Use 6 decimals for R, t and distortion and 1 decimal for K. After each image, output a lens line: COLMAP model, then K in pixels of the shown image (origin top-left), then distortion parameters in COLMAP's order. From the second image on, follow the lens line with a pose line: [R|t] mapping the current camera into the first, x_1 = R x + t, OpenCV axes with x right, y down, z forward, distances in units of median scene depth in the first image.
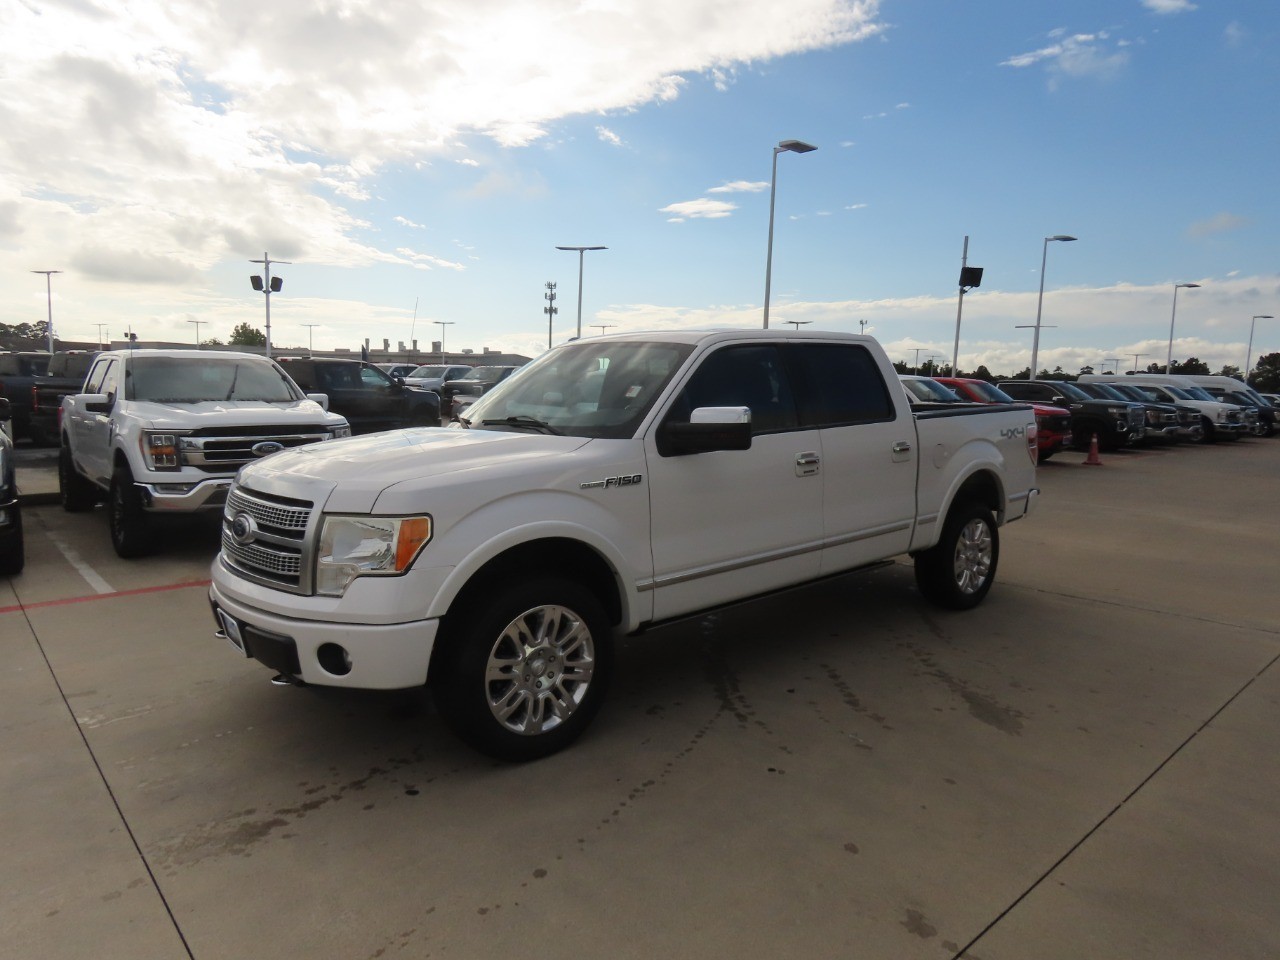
lens RADIAL K [[810.5, 0, 640.0], [0, 810.5, 480.0], [0, 0, 1]] dist [-0.013384, -0.000105]
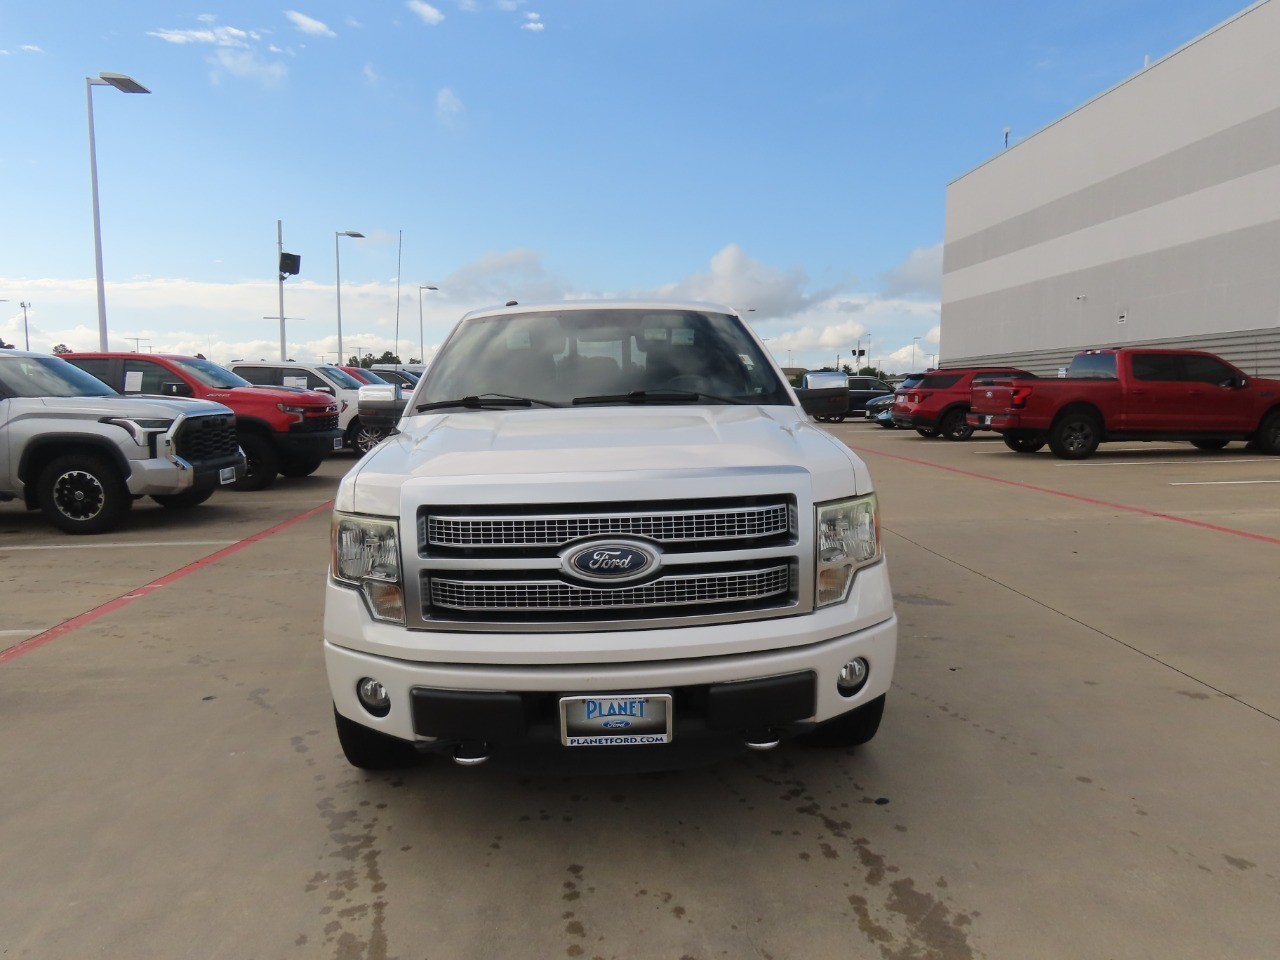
lens RADIAL K [[816.7, 0, 642.5], [0, 816.7, 478.8], [0, 0, 1]] dist [-0.006211, 0.002213]
pose [[0.613637, -0.111319, 0.781702, -1.040411], [0.106842, 0.992613, 0.057483, -0.044668], [-0.782327, 0.048245, 0.620997, 0.589750]]
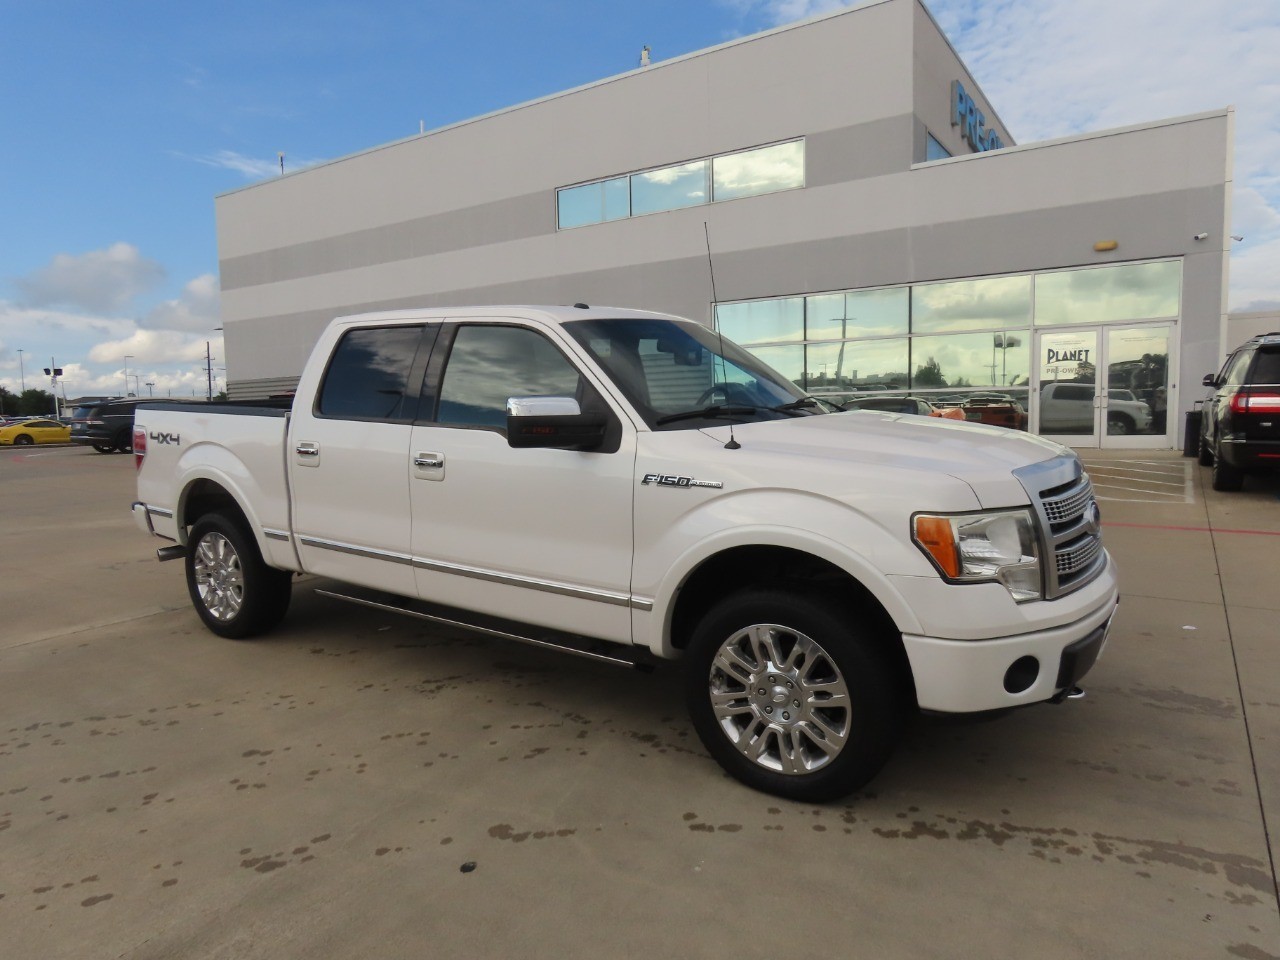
lens RADIAL K [[816.7, 0, 642.5], [0, 816.7, 478.8], [0, 0, 1]] dist [-0.006211, 0.002213]
pose [[-0.261965, -0.108024, 0.959012, -1.290034], [0.123714, 0.981758, 0.144380, -0.185479], [-0.957115, 0.156465, -0.243823, 1.783291]]
